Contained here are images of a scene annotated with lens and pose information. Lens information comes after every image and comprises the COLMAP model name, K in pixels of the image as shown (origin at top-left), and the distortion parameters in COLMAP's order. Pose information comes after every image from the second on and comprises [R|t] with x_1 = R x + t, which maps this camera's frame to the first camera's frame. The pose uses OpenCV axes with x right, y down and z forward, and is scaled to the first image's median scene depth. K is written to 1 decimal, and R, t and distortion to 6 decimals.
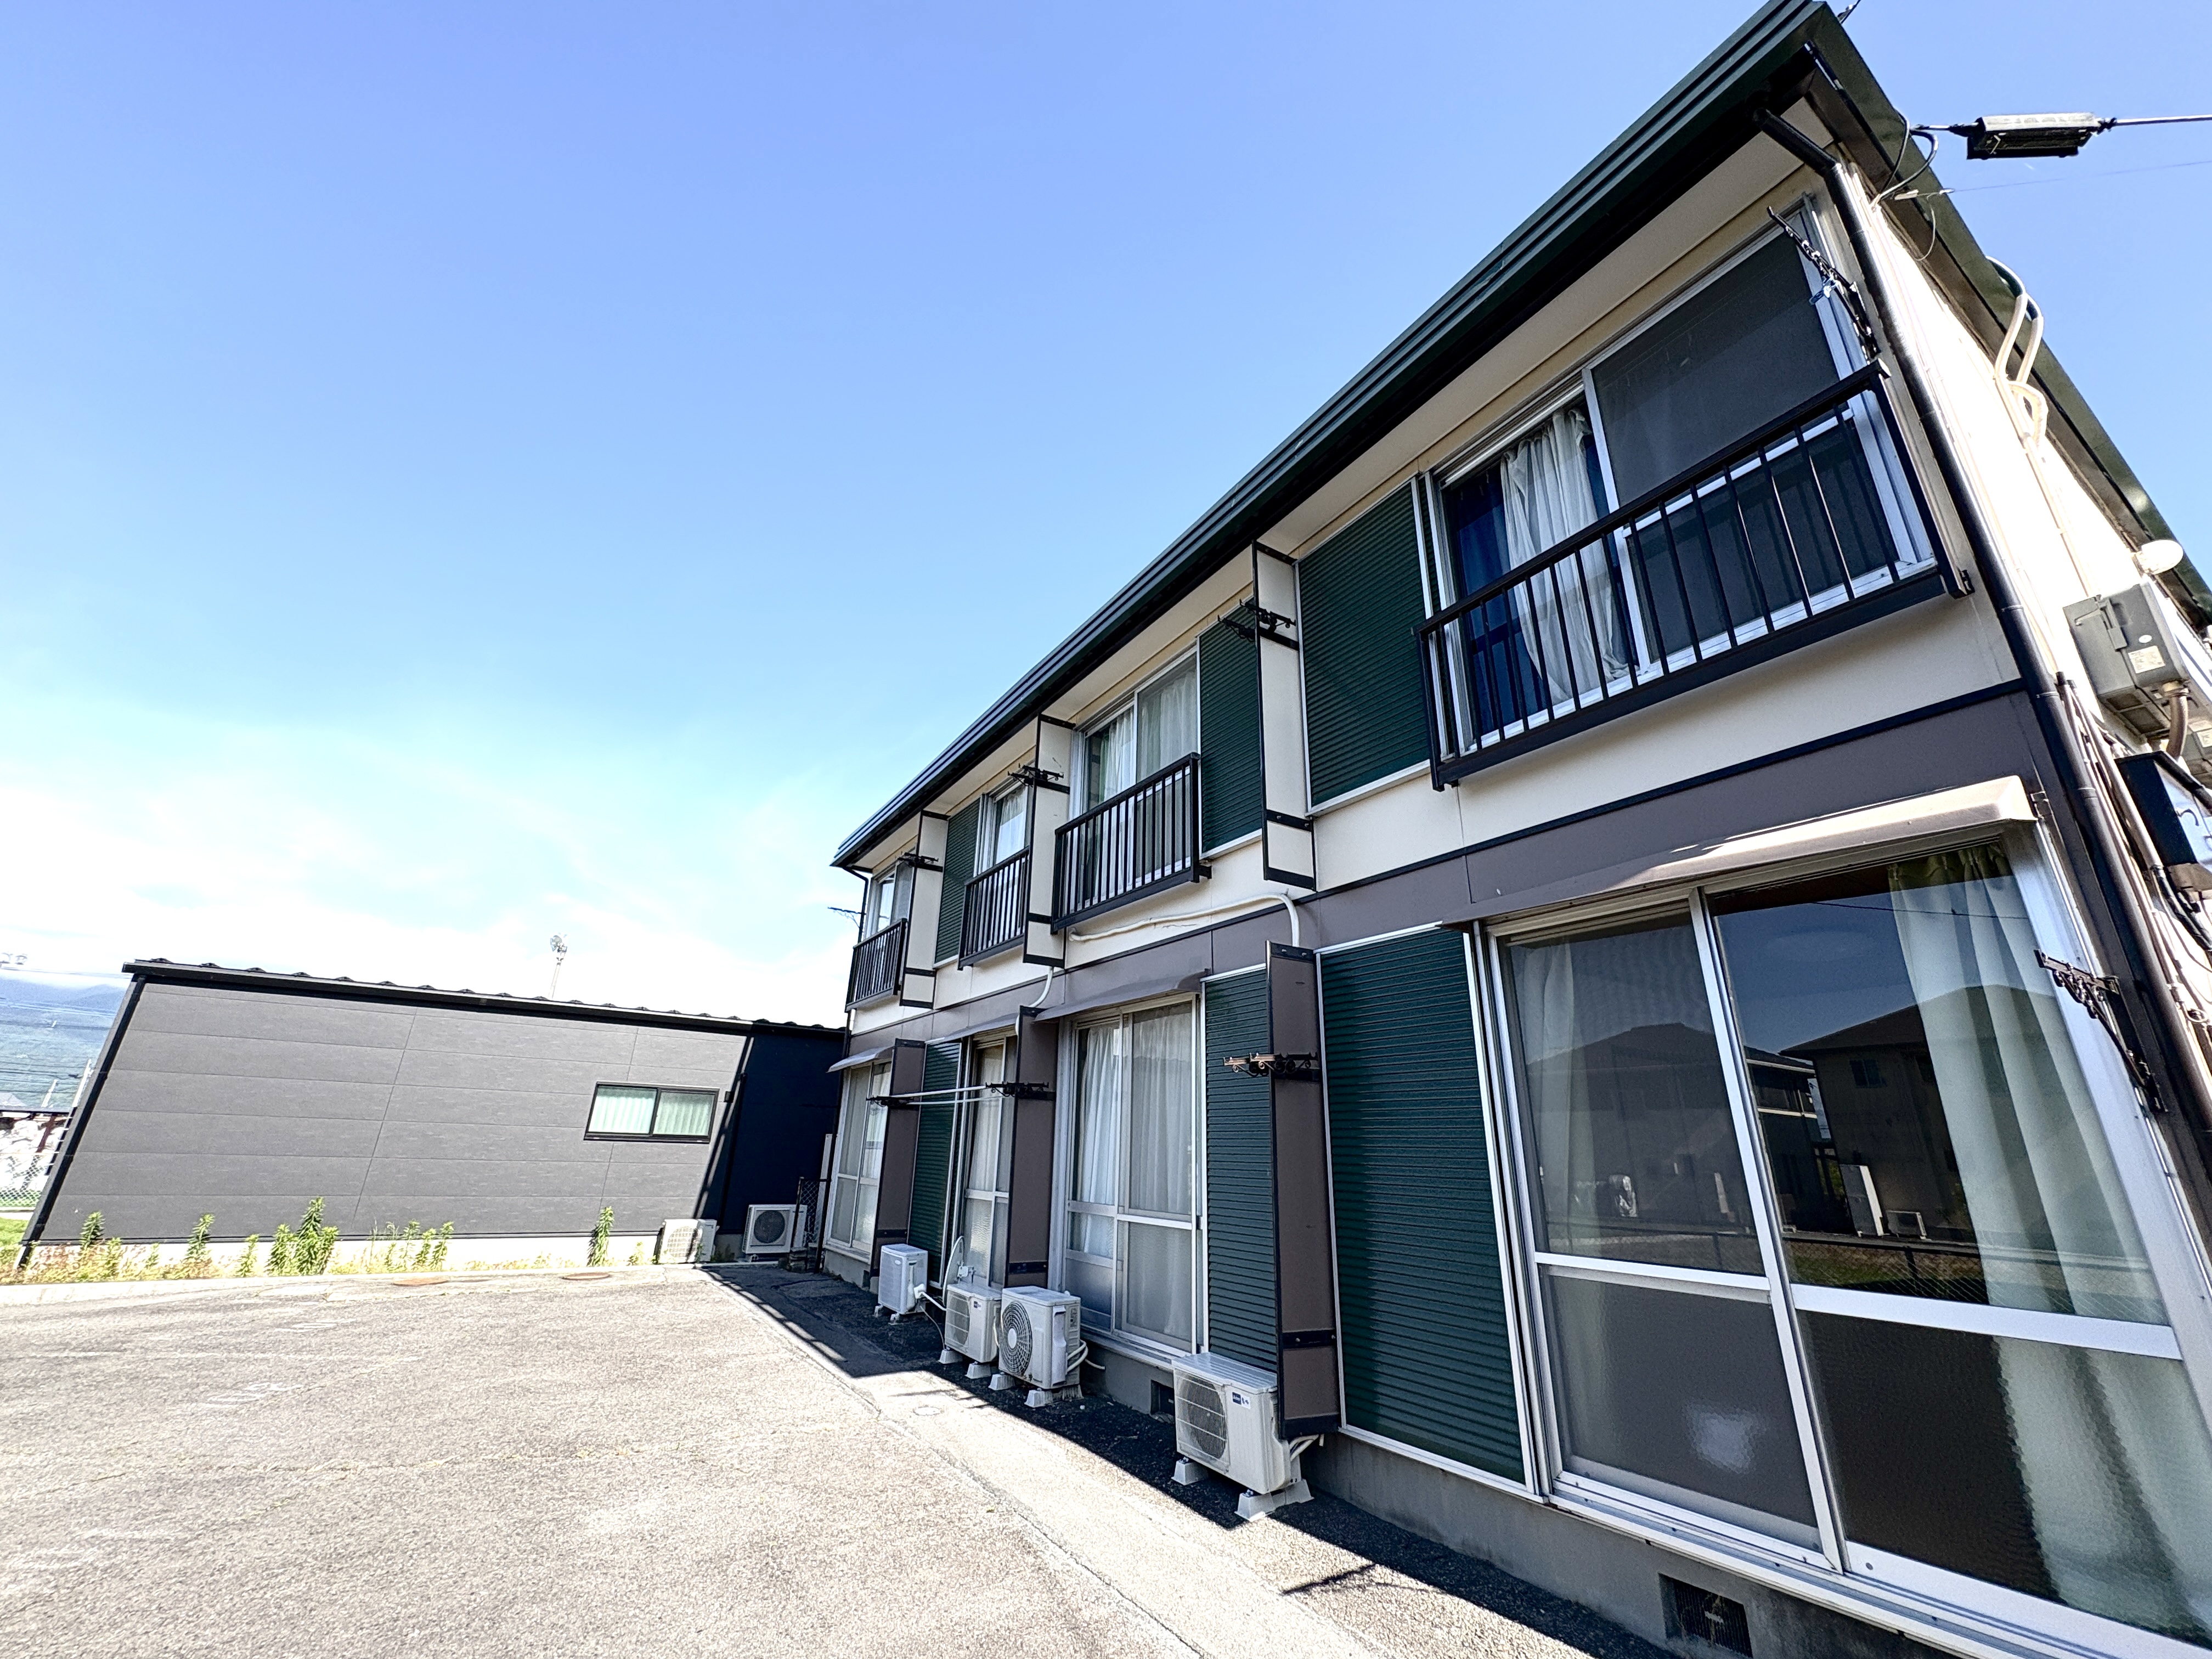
lens RADIAL K [[877.6, 0, 1107.1], [0, 877.6, 826.6], [0, 0, 1]] dist [0.003237, -0.000646]
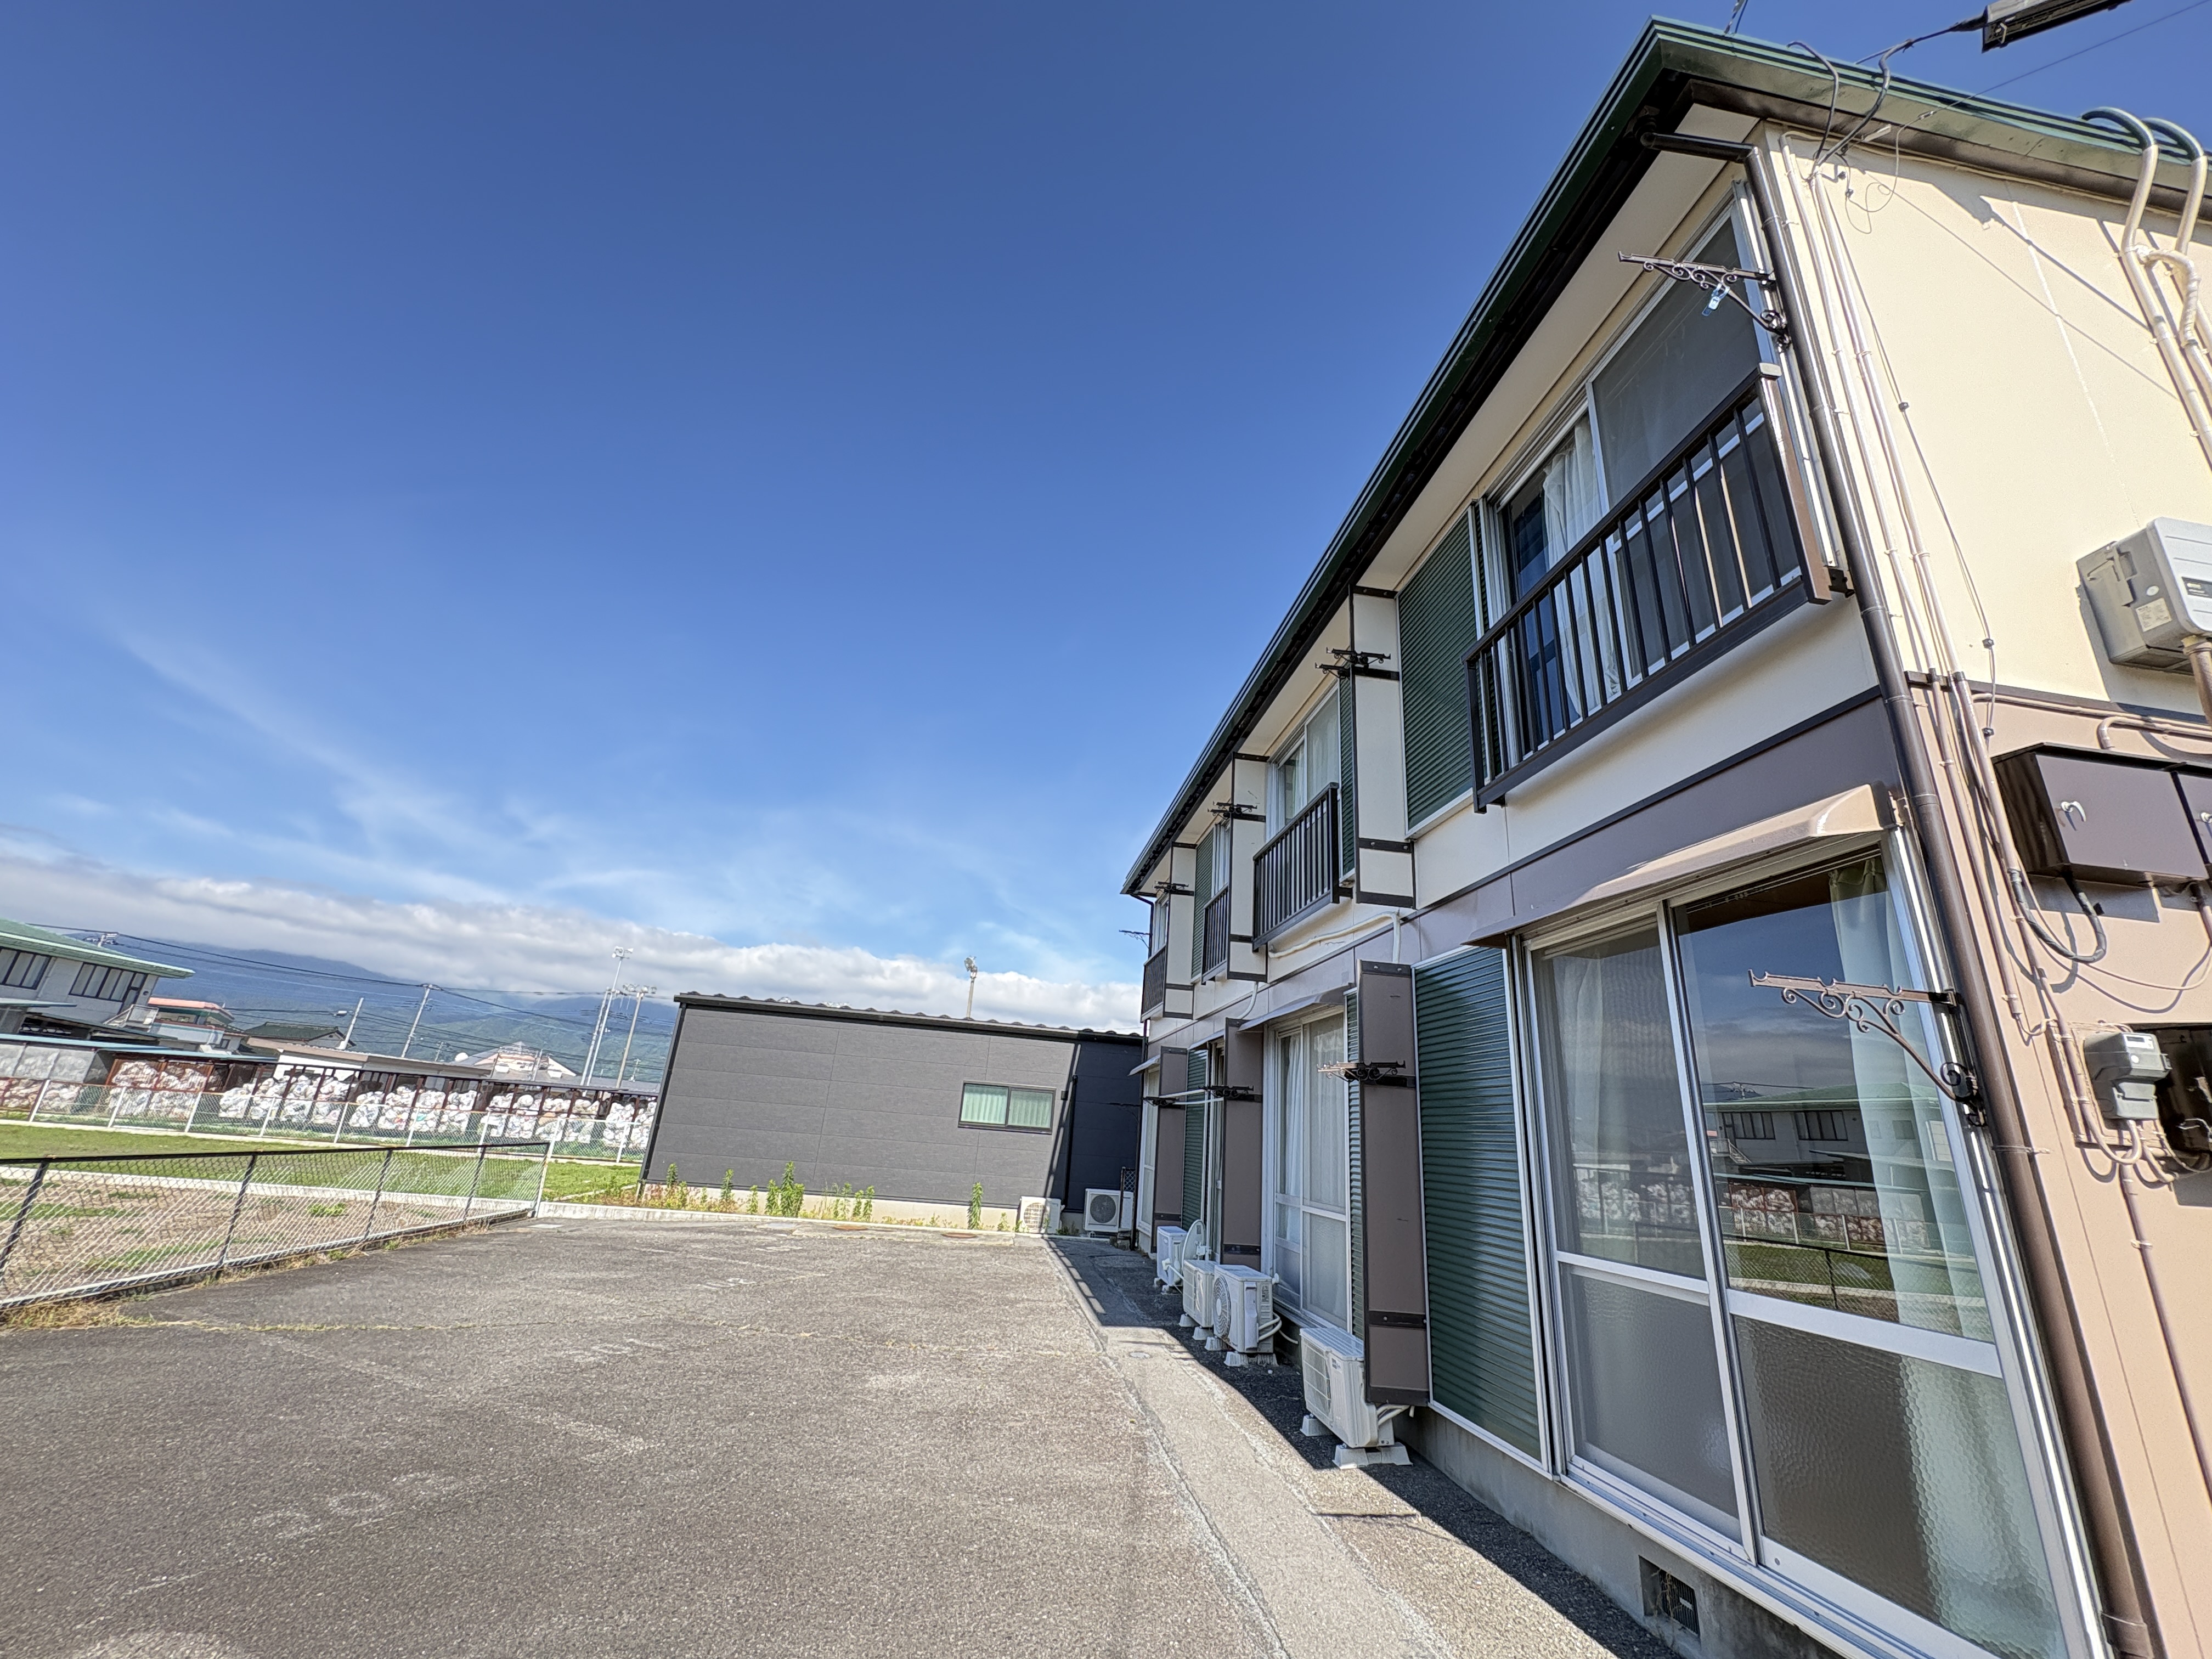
lens RADIAL K [[877.6, 0, 1108.6], [0, 877.6, 826.2], [0, 0, 1]] dist [0.003237, -0.000646]
pose [[0.912743, -0.101495, -0.395727, 0.347538], [0.099370, 0.994713, -0.025925, -0.038527], [0.396266, -0.015661, 0.918002, -0.133962]]
